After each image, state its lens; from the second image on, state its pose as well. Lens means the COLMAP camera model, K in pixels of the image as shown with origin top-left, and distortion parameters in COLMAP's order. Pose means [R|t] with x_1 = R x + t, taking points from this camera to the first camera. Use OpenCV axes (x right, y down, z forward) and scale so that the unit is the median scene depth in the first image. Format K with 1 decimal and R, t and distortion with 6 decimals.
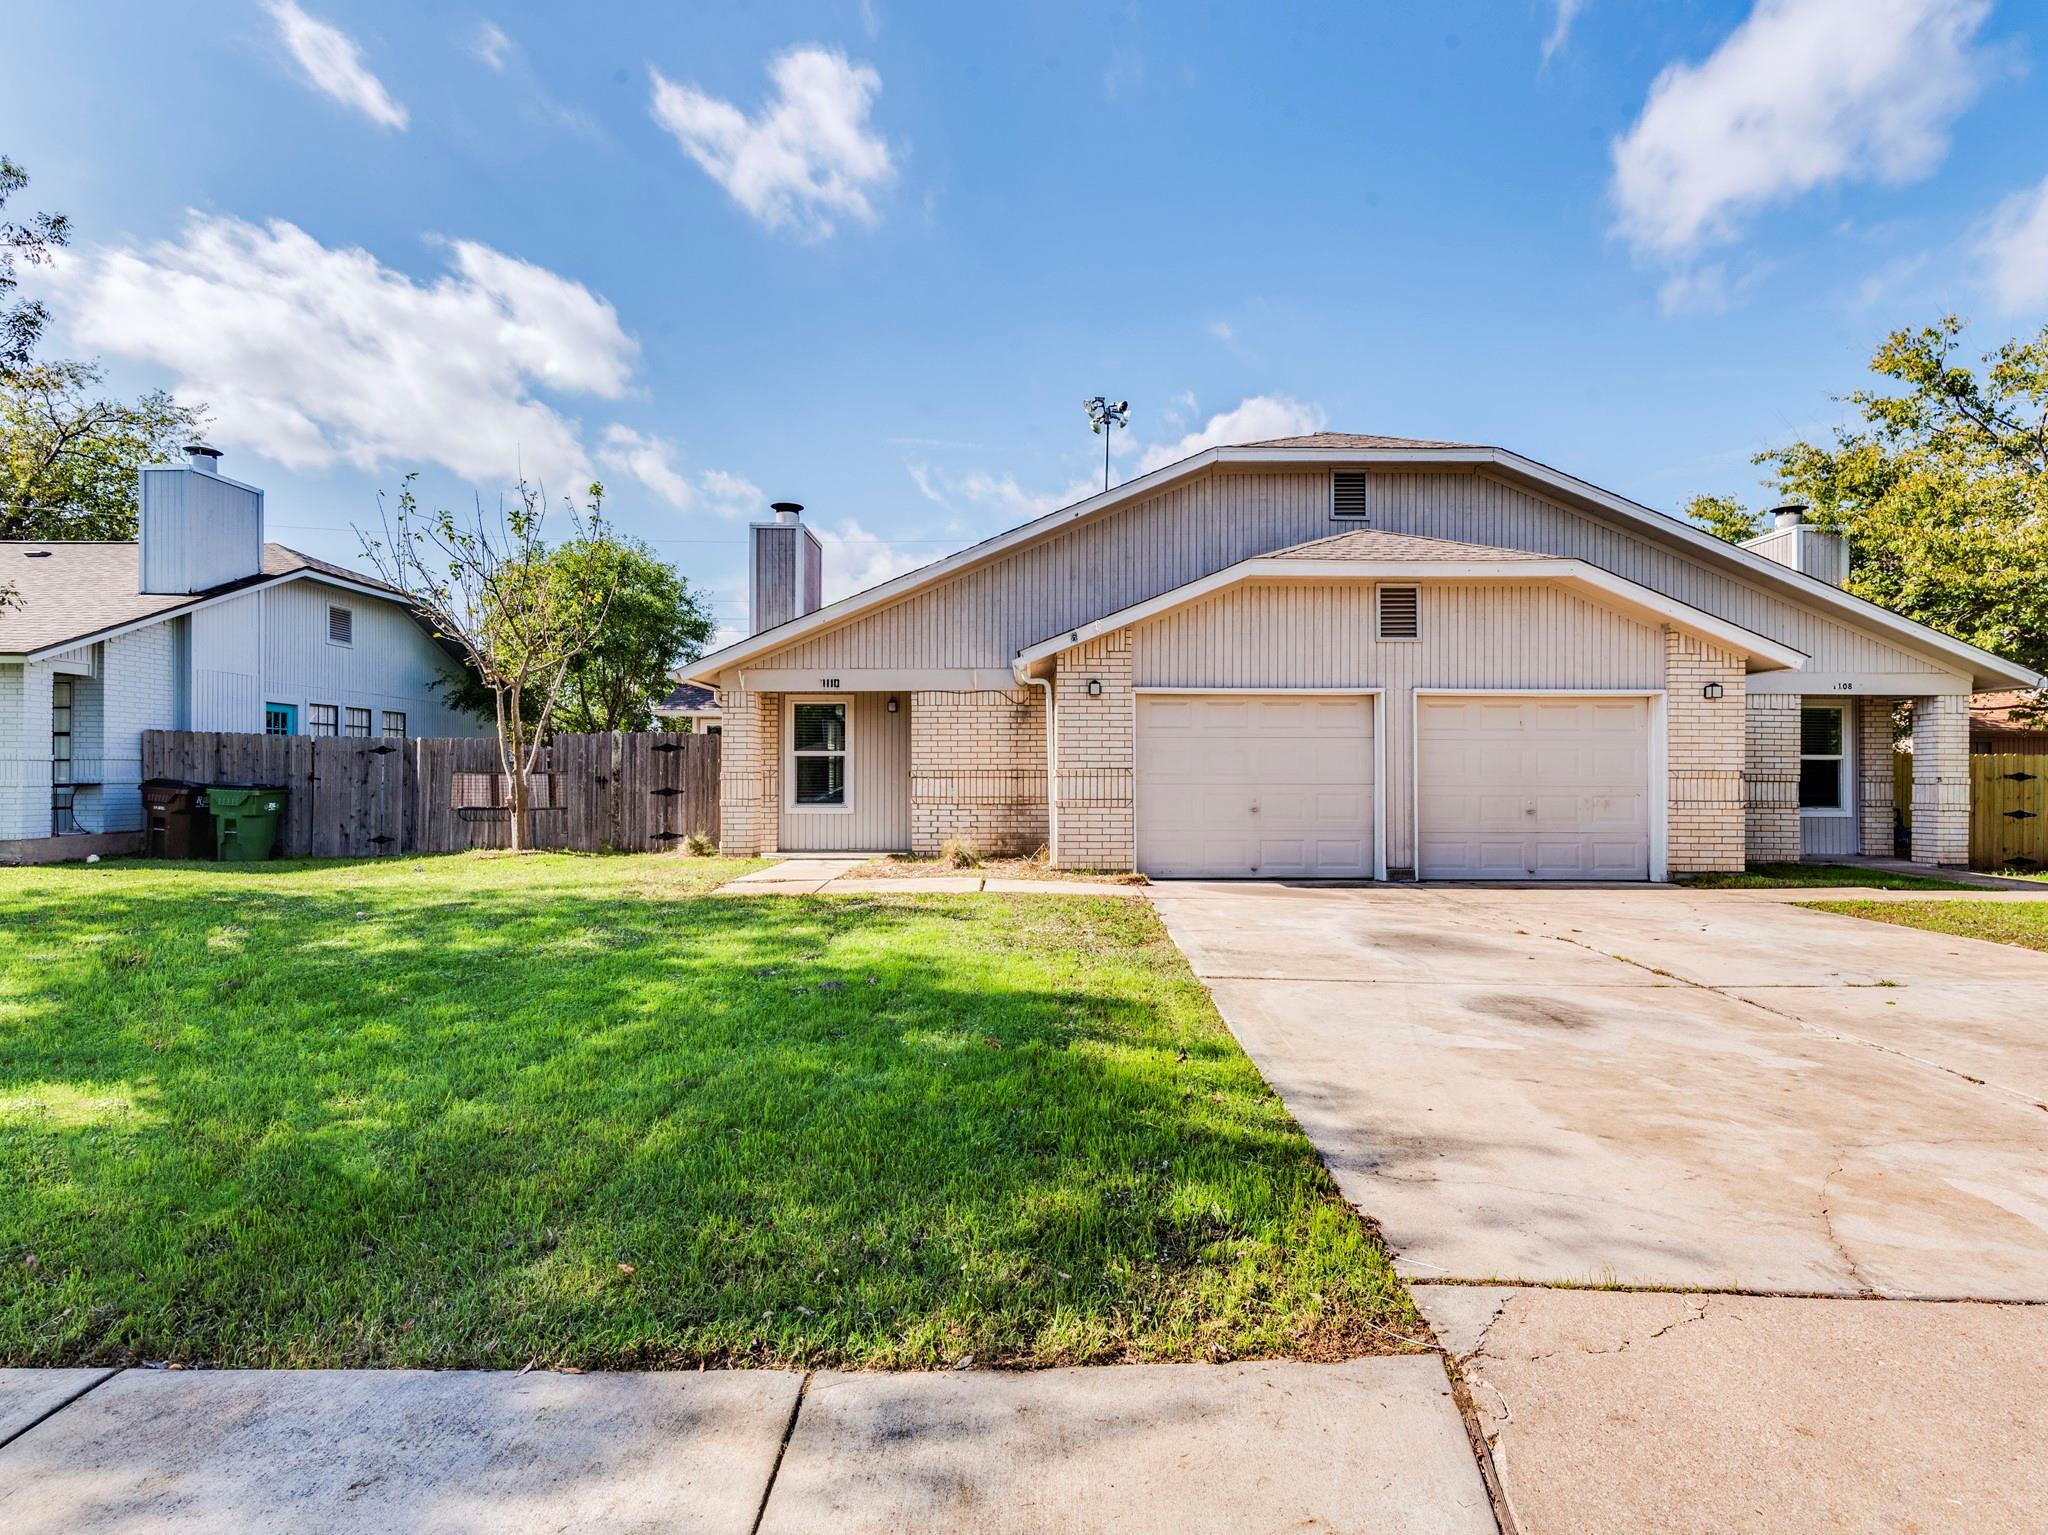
lens RADIAL K [[1105.8, 0, 1087.0], [0, 1105.8, 710.0], [0, 0, 1]] dist [0.009918, -0.005139]
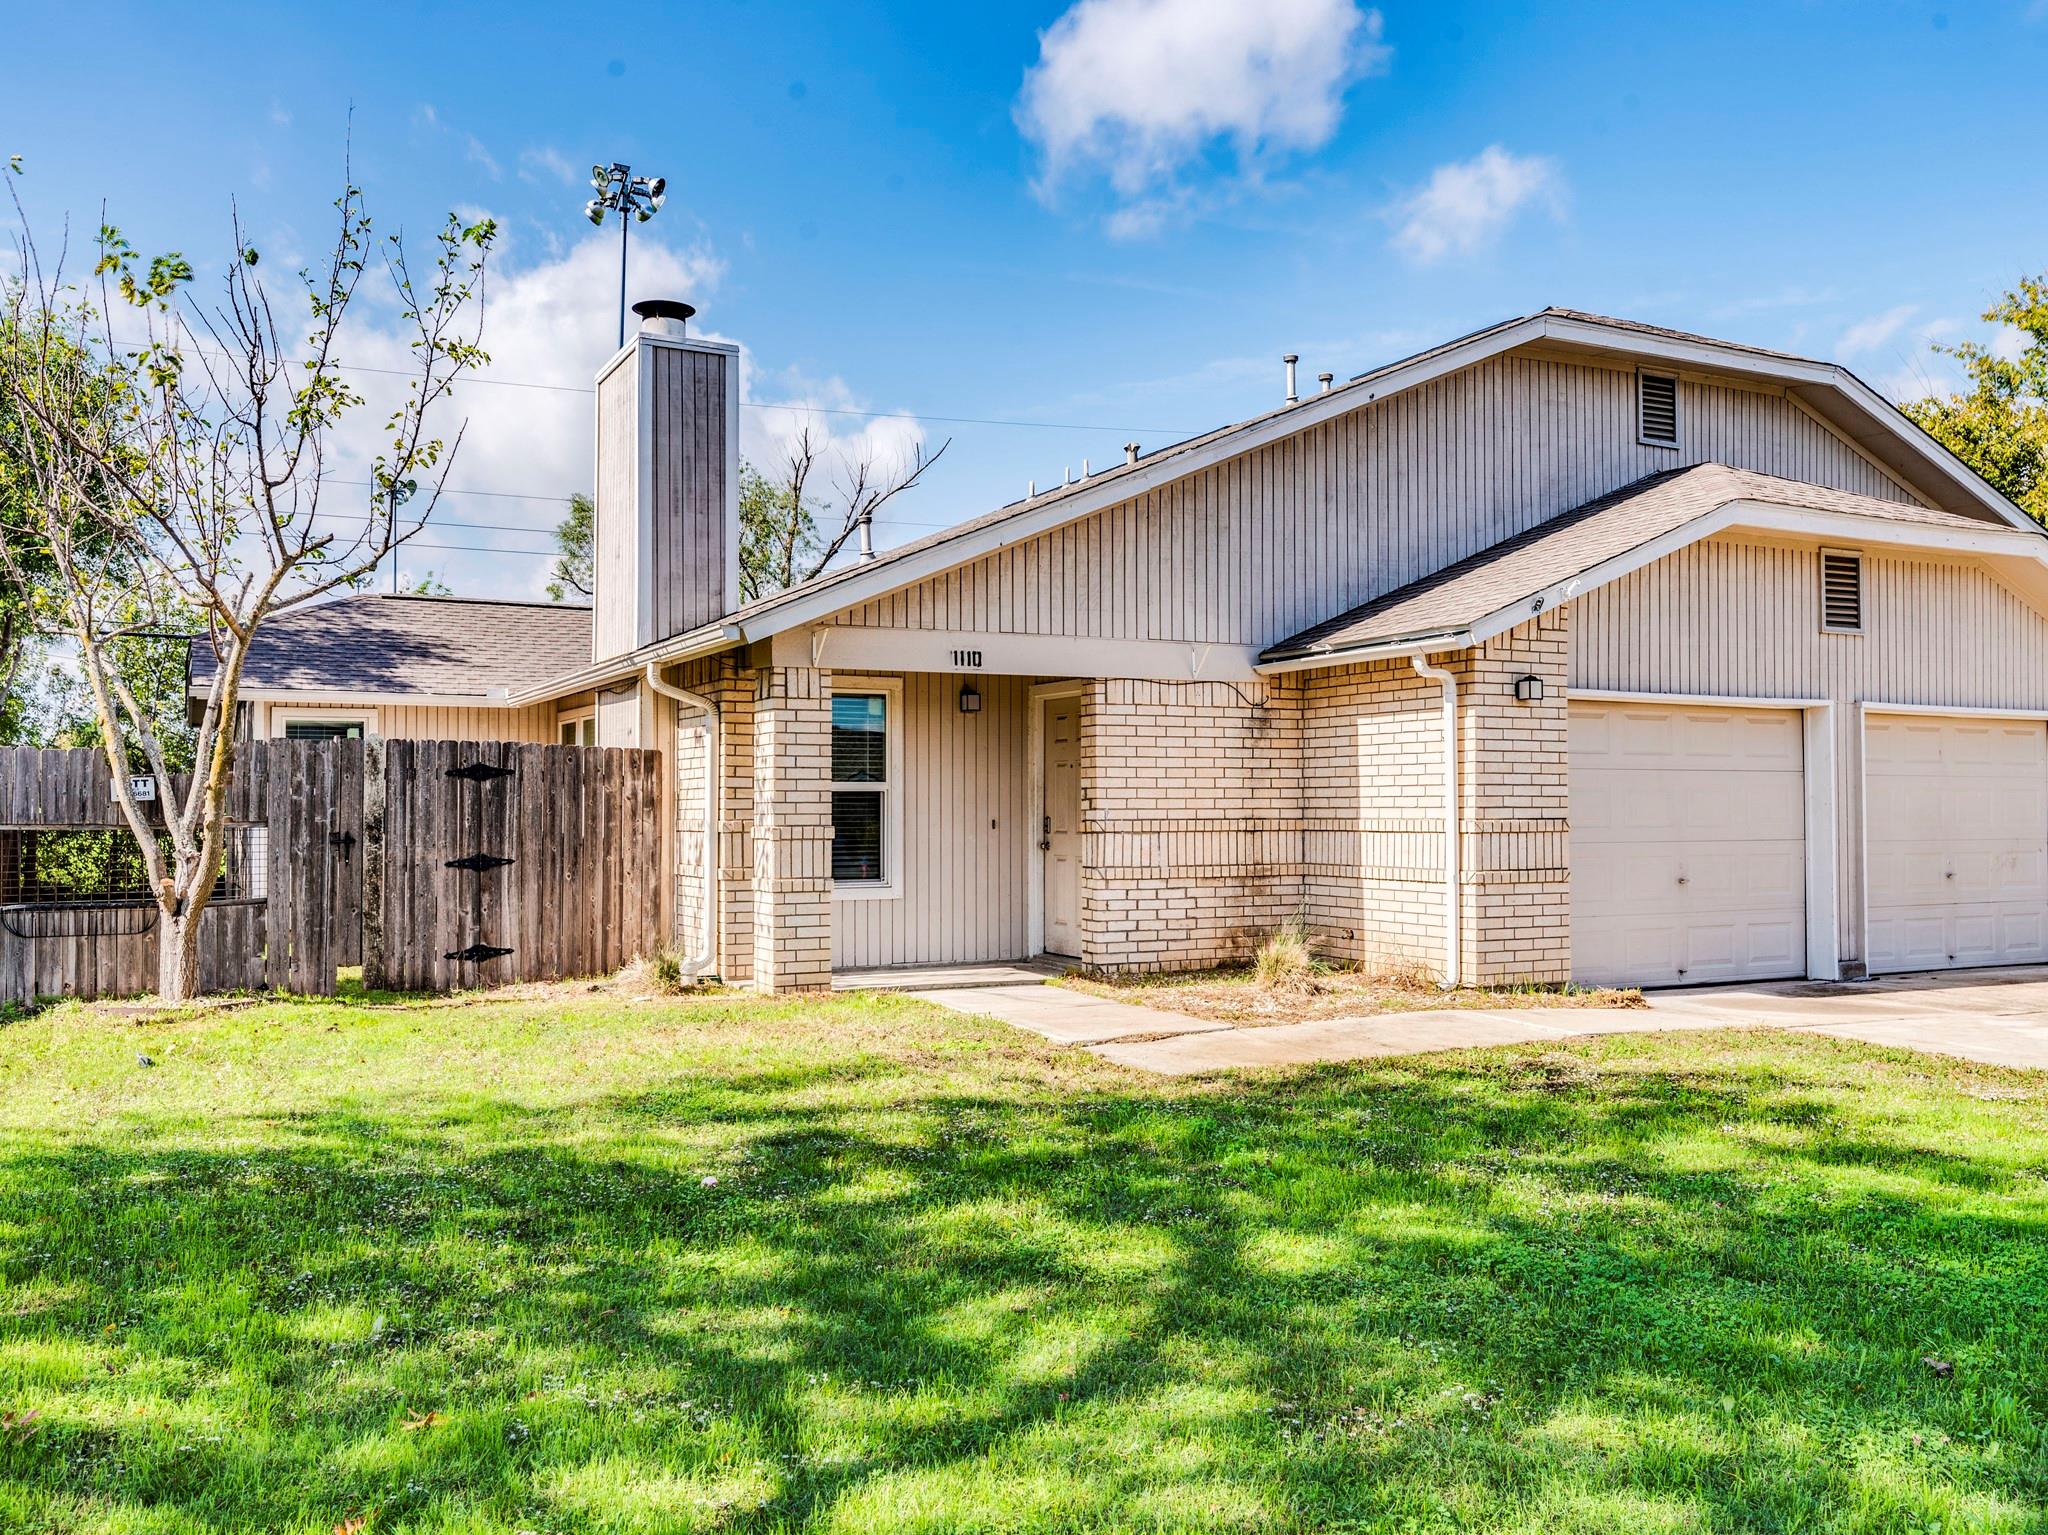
lens RADIAL K [[1707.9, 0, 1166.3], [0, 1707.9, 685.3], [0, 0, 1]] dist [0.004329, -0.004331]
pose [[0.887739, 0.031766, 0.459250, -0.519822], [-0.028061, 0.999495, -0.014893, -0.001567], [-0.459491, 0.000334, 0.888182, 0.214989]]
